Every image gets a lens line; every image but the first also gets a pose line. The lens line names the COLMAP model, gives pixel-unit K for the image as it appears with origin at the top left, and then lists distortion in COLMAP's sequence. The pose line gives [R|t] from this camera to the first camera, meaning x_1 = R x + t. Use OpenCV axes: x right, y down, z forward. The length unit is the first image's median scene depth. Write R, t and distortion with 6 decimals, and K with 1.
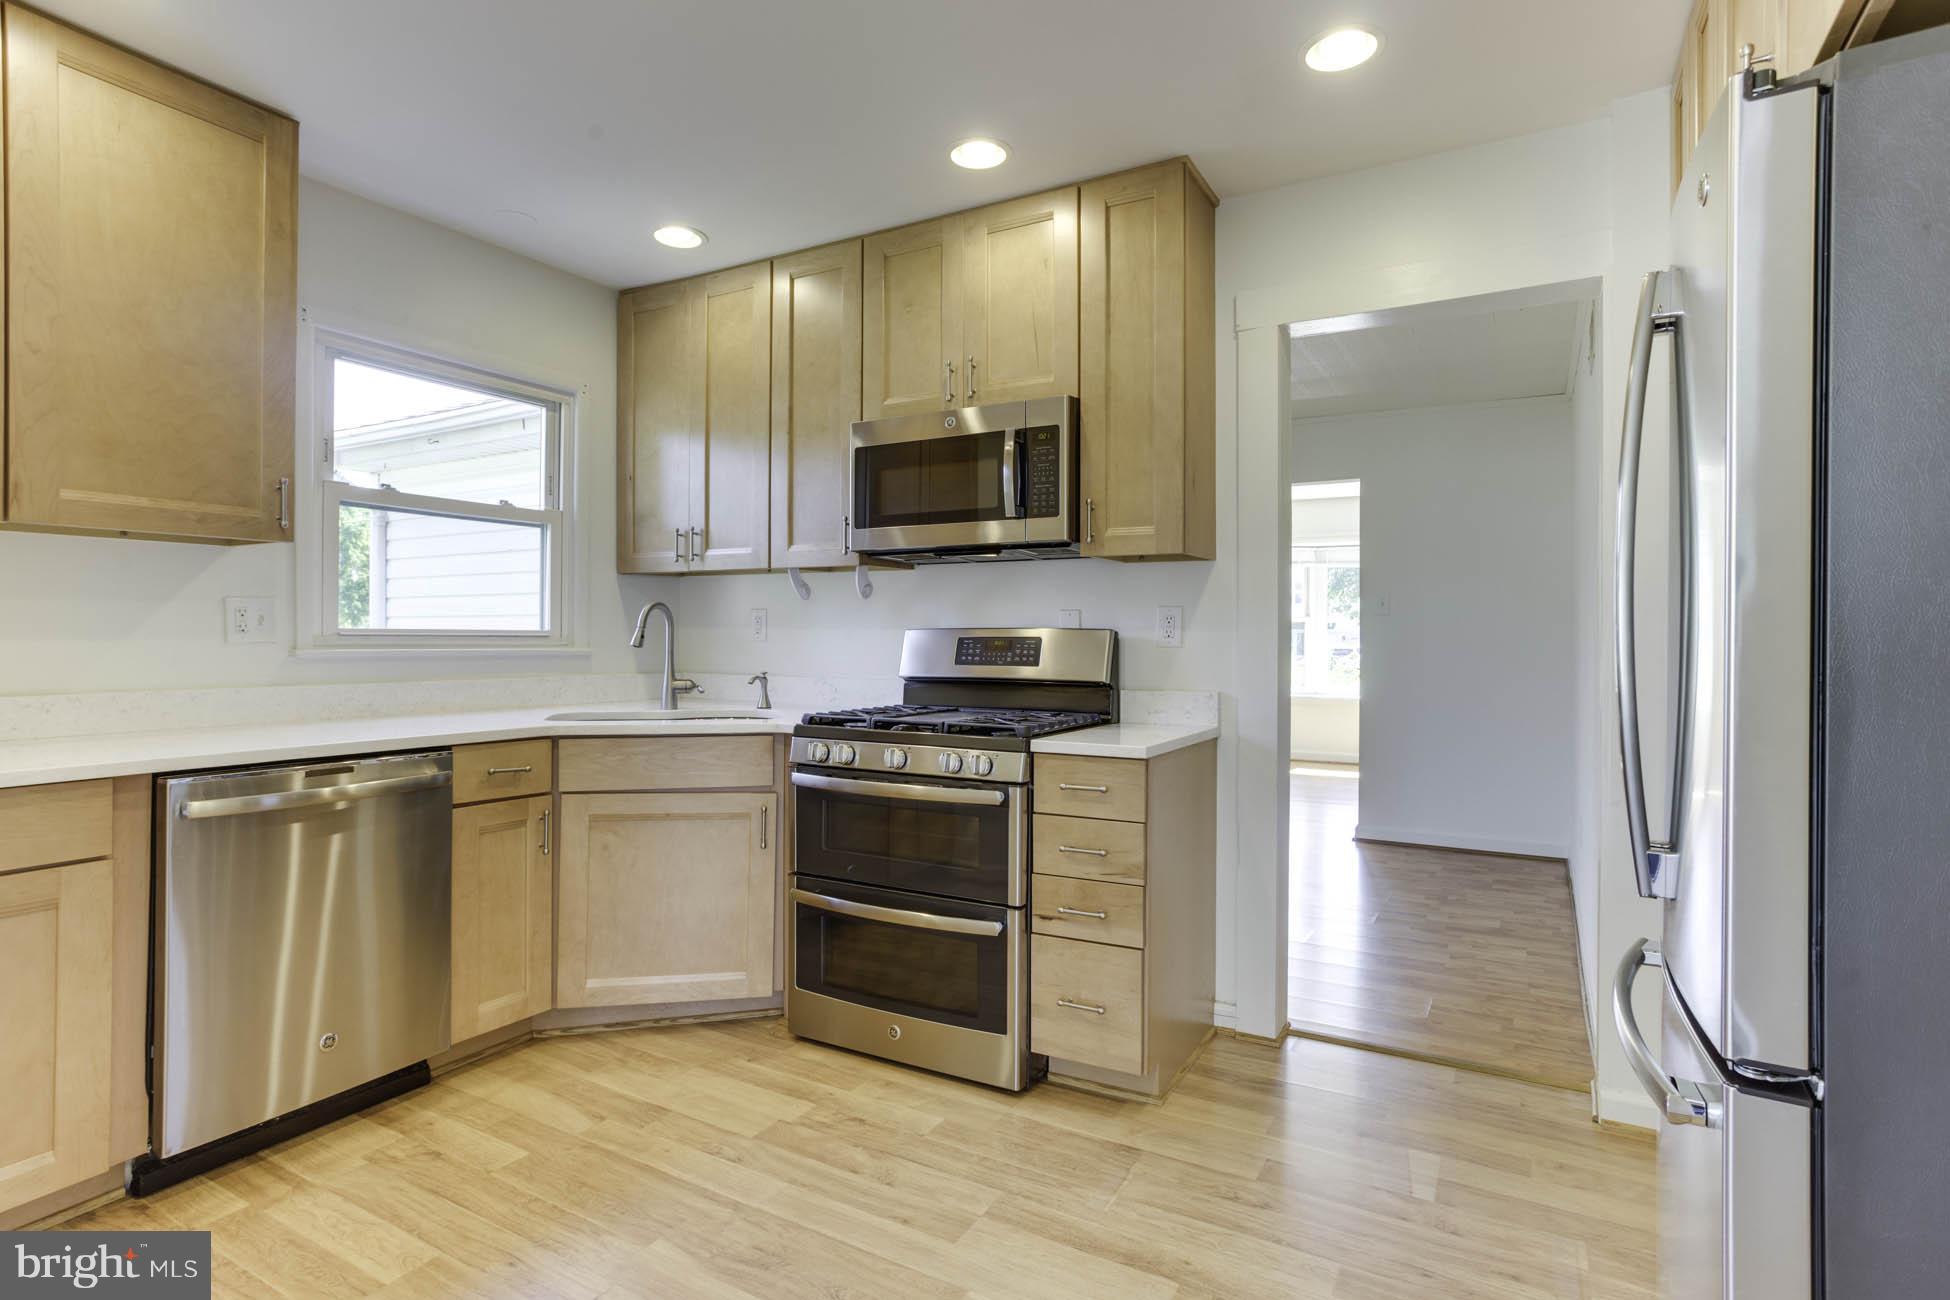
lens RADIAL K [[970.4, 0, 968.7], [0, 970.4, 634.5], [0, 0, 1]] dist [-0.055629, 0.044803]
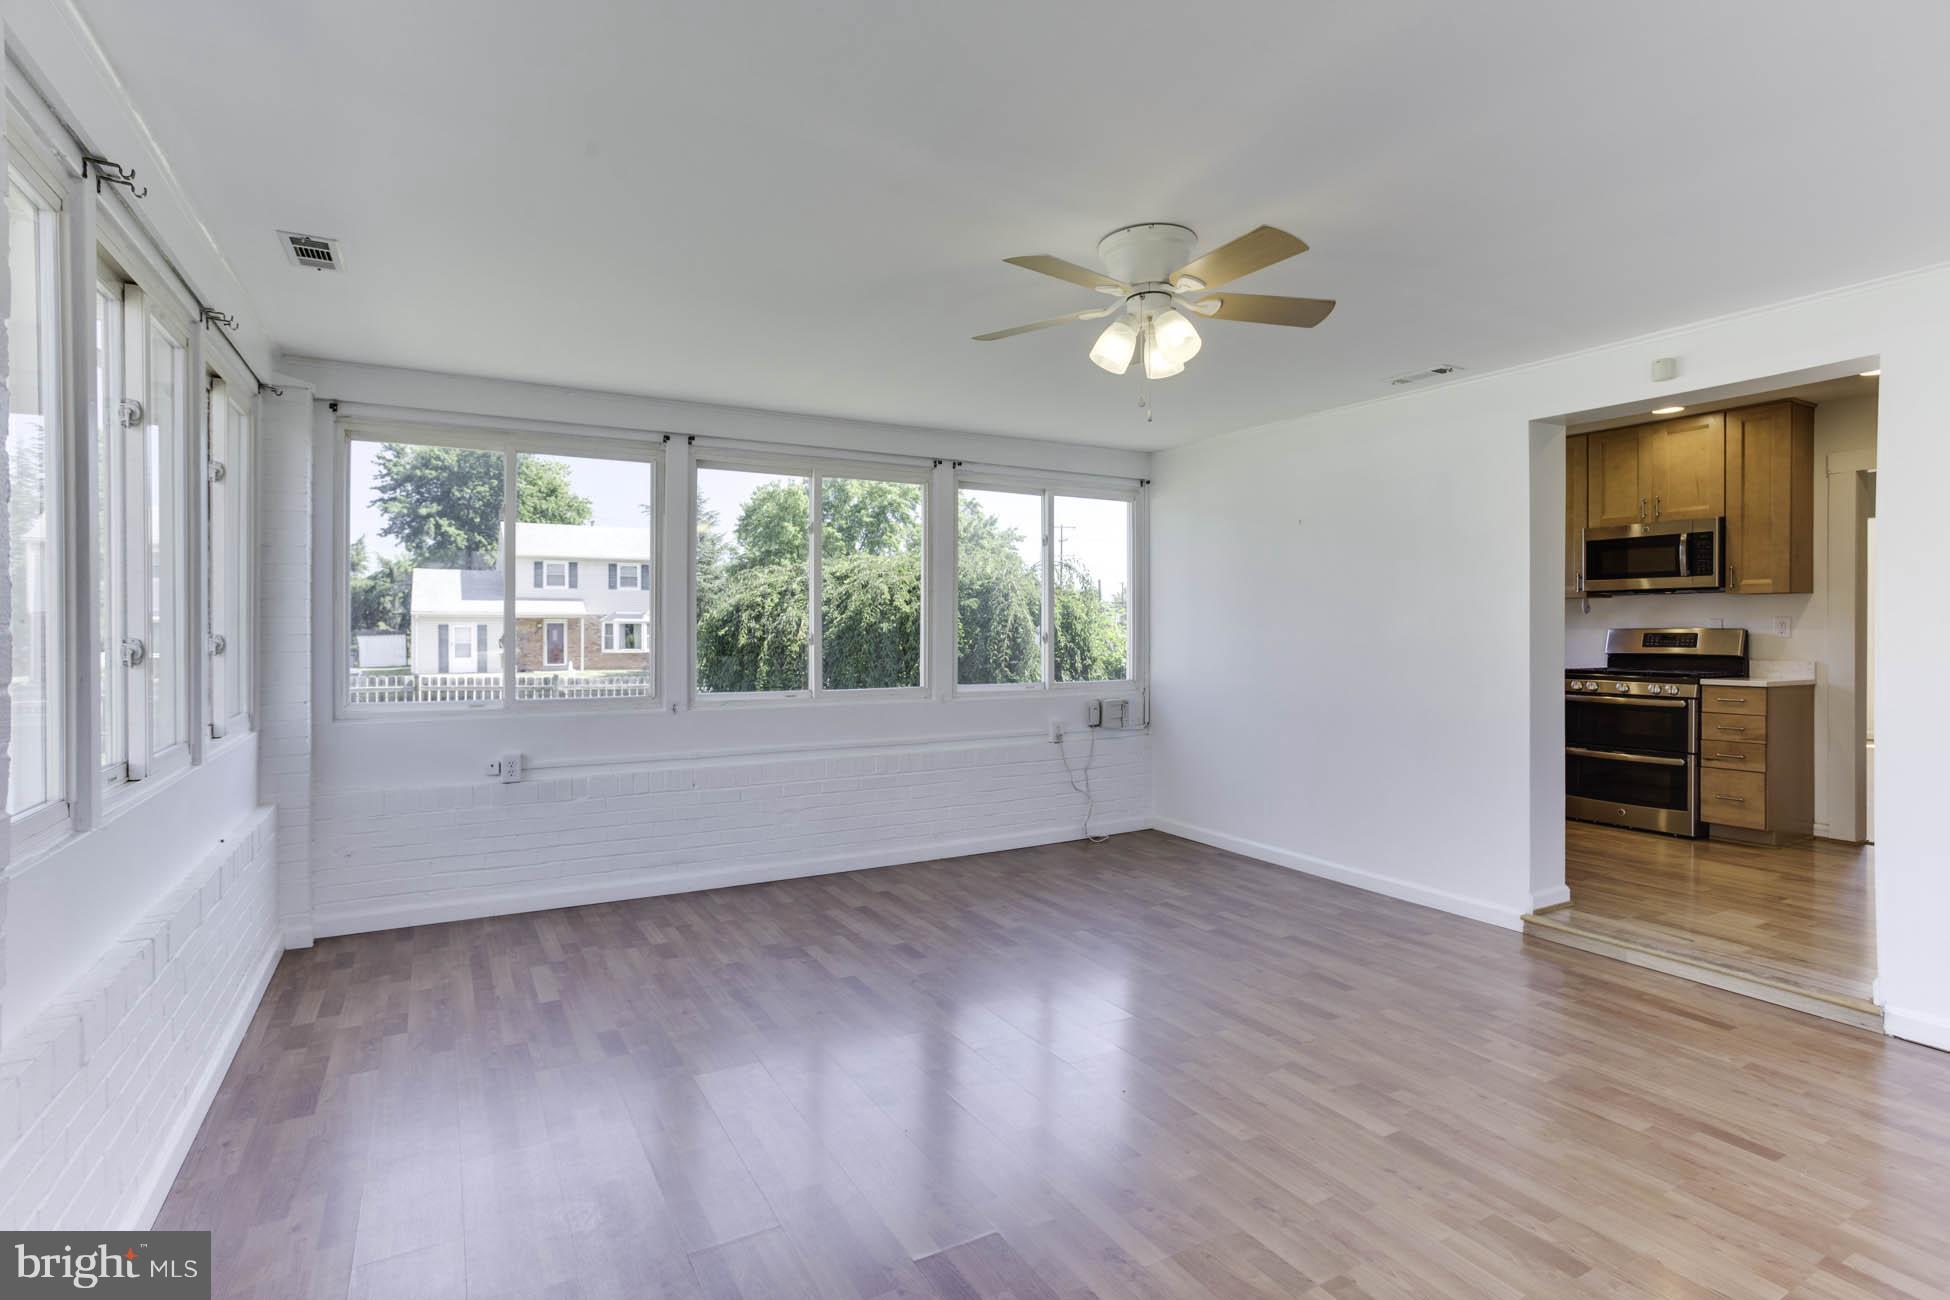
lens RADIAL K [[950.3, 0, 984.9], [0, 950.3, 633.3], [0, 0, 1]] dist [-0.001645, 0.006032]
pose [[0.874136, -0.001748, -0.485679, -0.284370], [0.004470, 0.999980, 0.004446, -0.012574], [0.485662, -0.006057, 0.874126, -1.562614]]
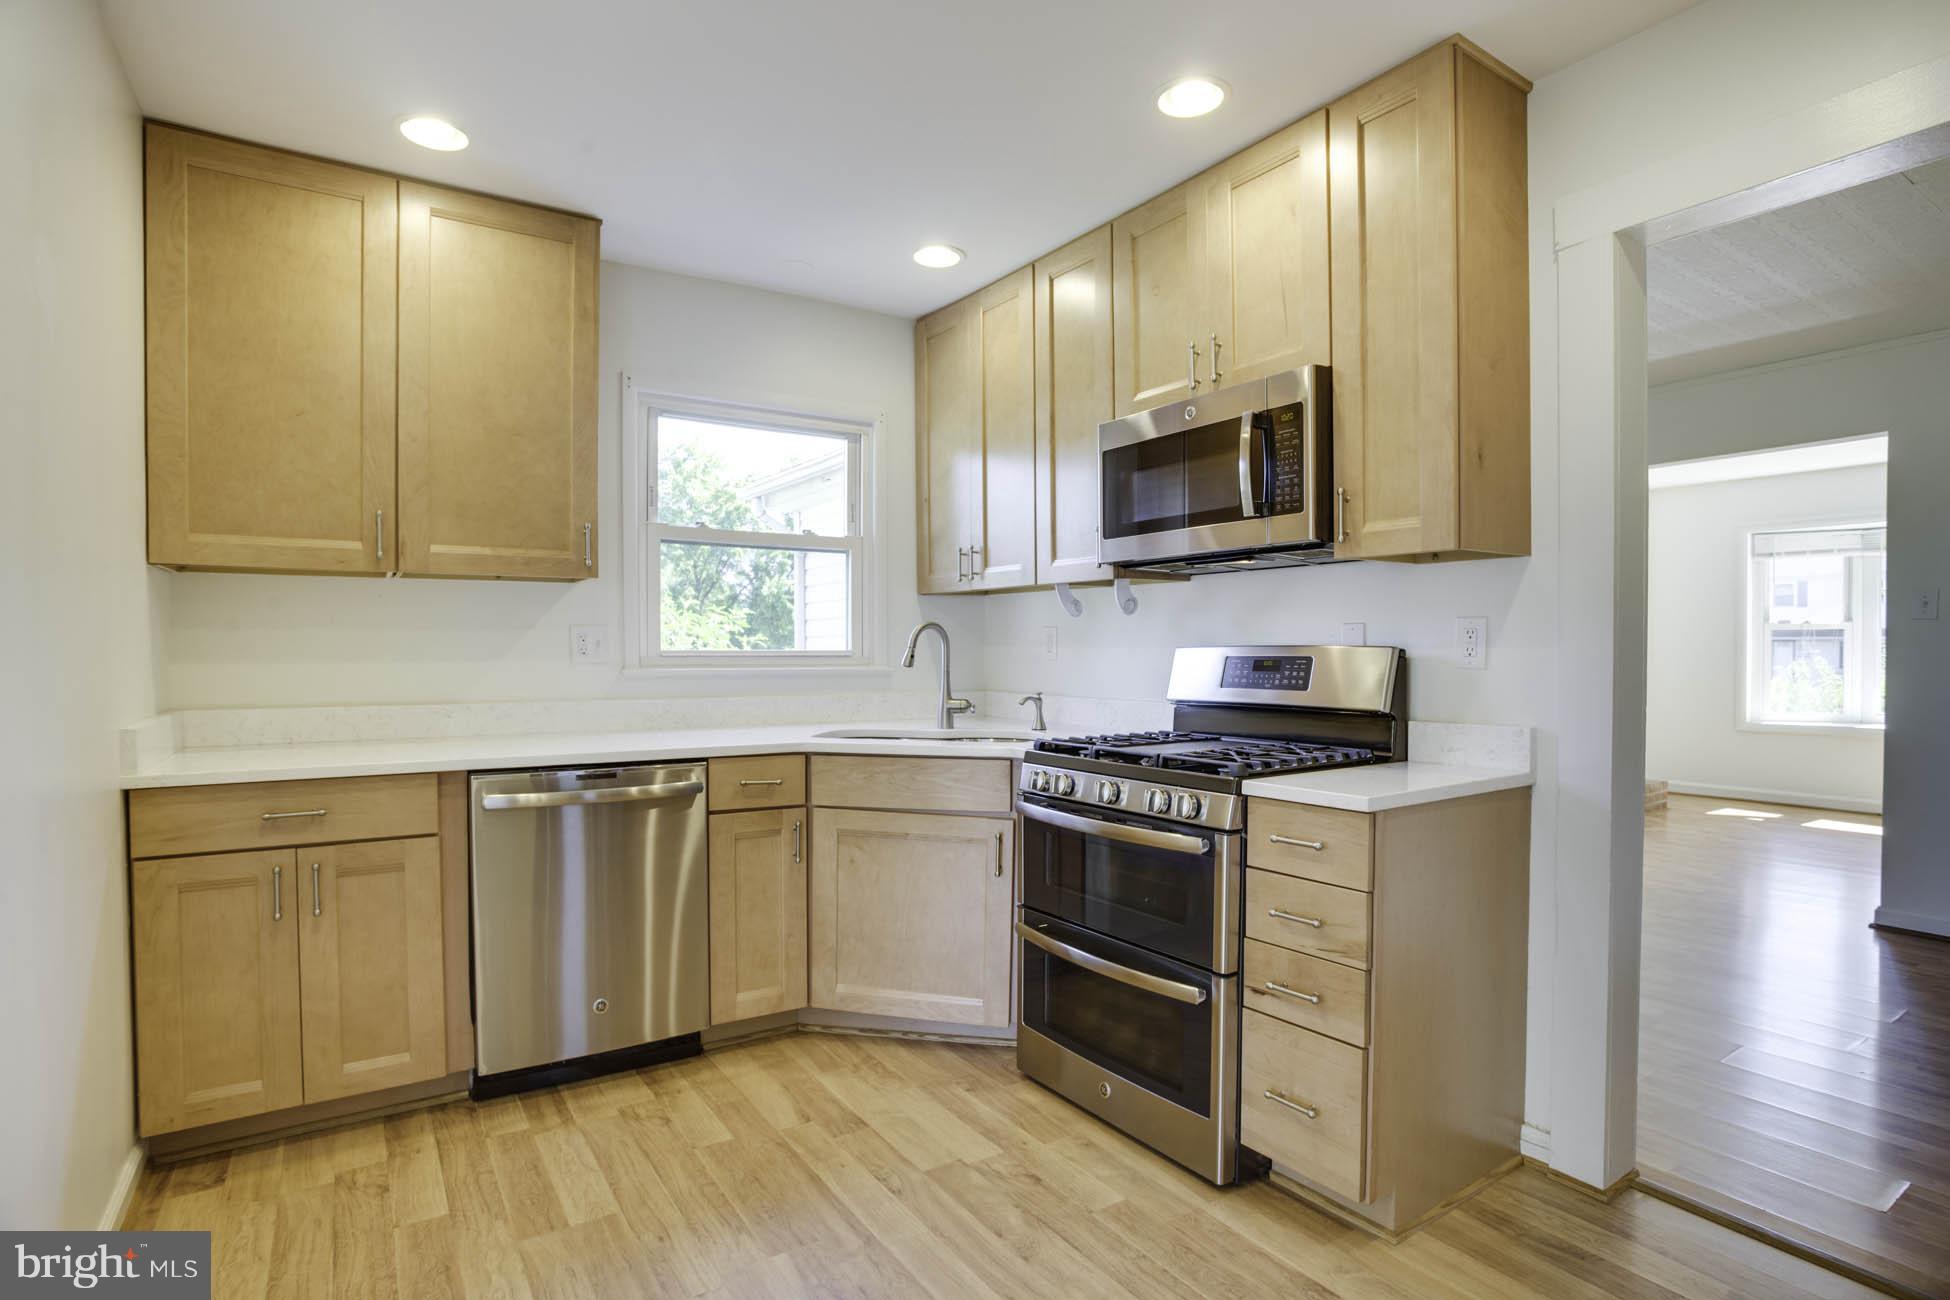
lens RADIAL K [[963.7, 0, 988.6], [0, 963.7, 670.2], [0, 0, 1]] dist [-0.071754, 0.034357]
pose [[0.897776, 0.004660, -0.440428, 0.212132], [0.005628, 0.999741, 0.022052, -0.005948], [0.440416, -0.022276, 0.897517, 0.143440]]
